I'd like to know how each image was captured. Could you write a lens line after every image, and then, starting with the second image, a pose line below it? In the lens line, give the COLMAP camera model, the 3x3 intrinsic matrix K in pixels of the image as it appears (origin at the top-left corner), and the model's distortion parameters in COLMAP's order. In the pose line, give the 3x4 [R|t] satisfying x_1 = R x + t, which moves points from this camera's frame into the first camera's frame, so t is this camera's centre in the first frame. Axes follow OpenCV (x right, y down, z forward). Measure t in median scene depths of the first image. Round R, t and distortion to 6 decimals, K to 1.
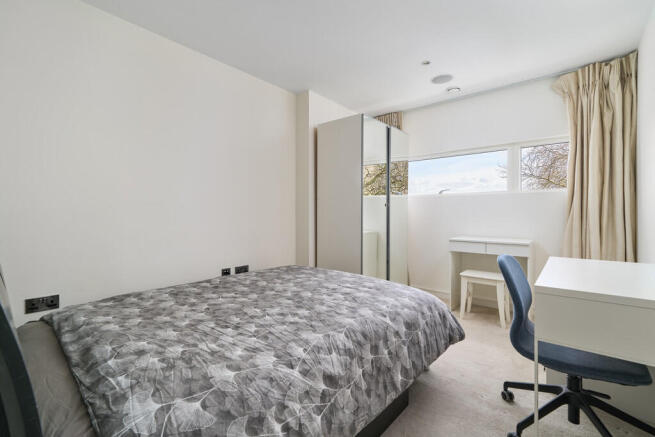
lens RADIAL K [[278.7, 0, 327.5], [0, 278.7, 218.5], [0, 0, 1]] dist [0.000108, 0.000003]
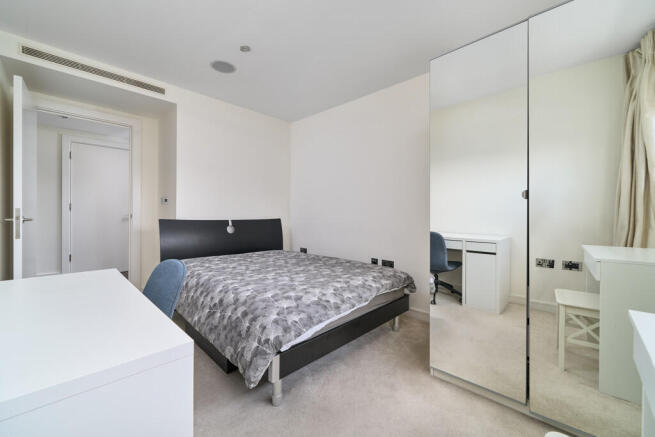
lens RADIAL K [[265.6, 0, 327.5], [0, 265.6, 218.5], [0, 0, 1]] dist [-0.000079, -0.000022]
pose [[-0.112943, 0.005533, -0.993586, 0.873041], [-0.013661, 0.999881, 0.007120, -0.004765], [0.993508, 0.014378, -0.112854, 0.963119]]
